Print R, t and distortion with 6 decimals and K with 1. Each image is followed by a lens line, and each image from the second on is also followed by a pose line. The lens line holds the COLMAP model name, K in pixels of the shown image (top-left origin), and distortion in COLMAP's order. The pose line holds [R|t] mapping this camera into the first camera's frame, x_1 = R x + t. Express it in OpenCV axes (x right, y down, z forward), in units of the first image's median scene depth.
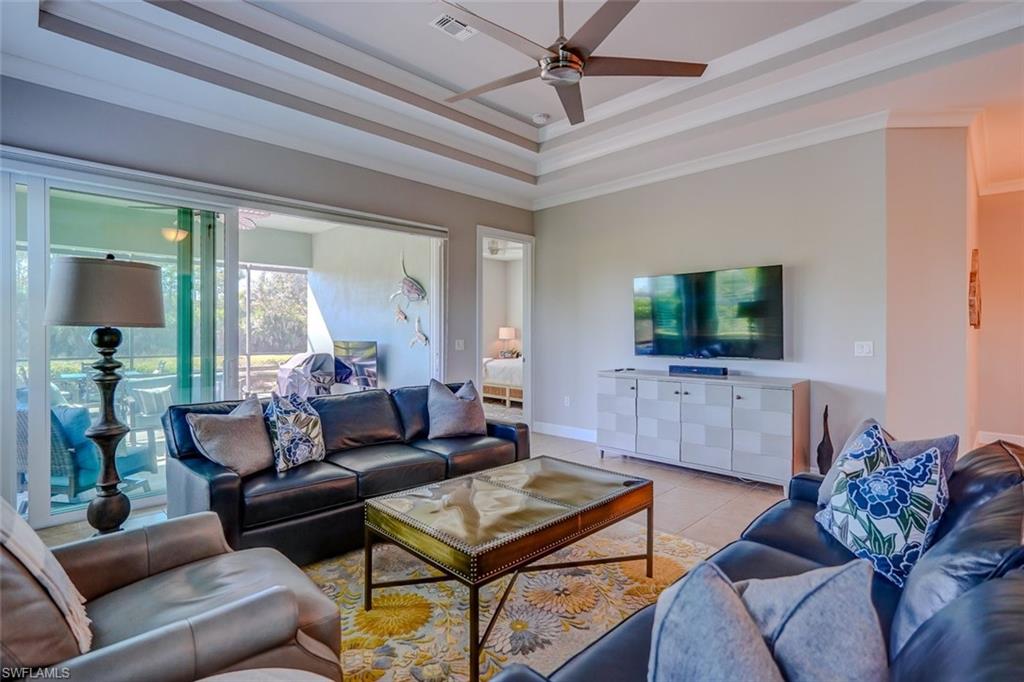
lens RADIAL K [[483.7, 0, 500.9], [0, 483.7, 339.4], [0, 0, 1]] dist [-0.016944, 0.005884]
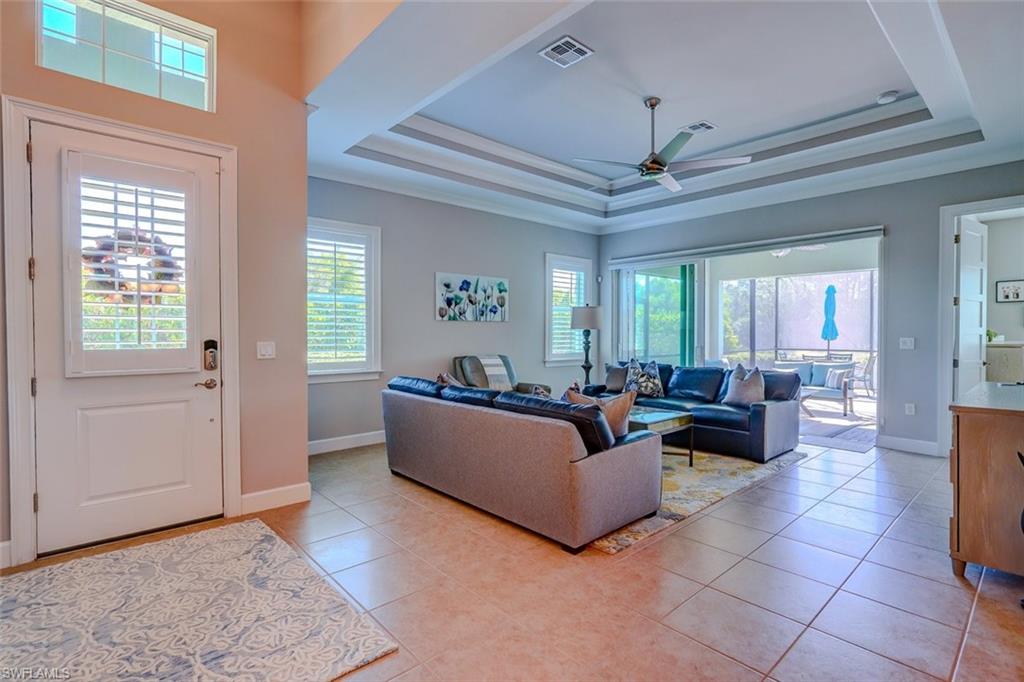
lens RADIAL K [[483.7, 0, 517.1], [0, 483.7, 337.3], [0, 0, 1]] dist [-0.016944, 0.005884]
pose [[-0.046985, 0.010661, -0.998839, 1.345031], [-0.010464, 0.999883, 0.011165, -0.003204], [0.998841, 0.010976, -0.046868, 0.451376]]
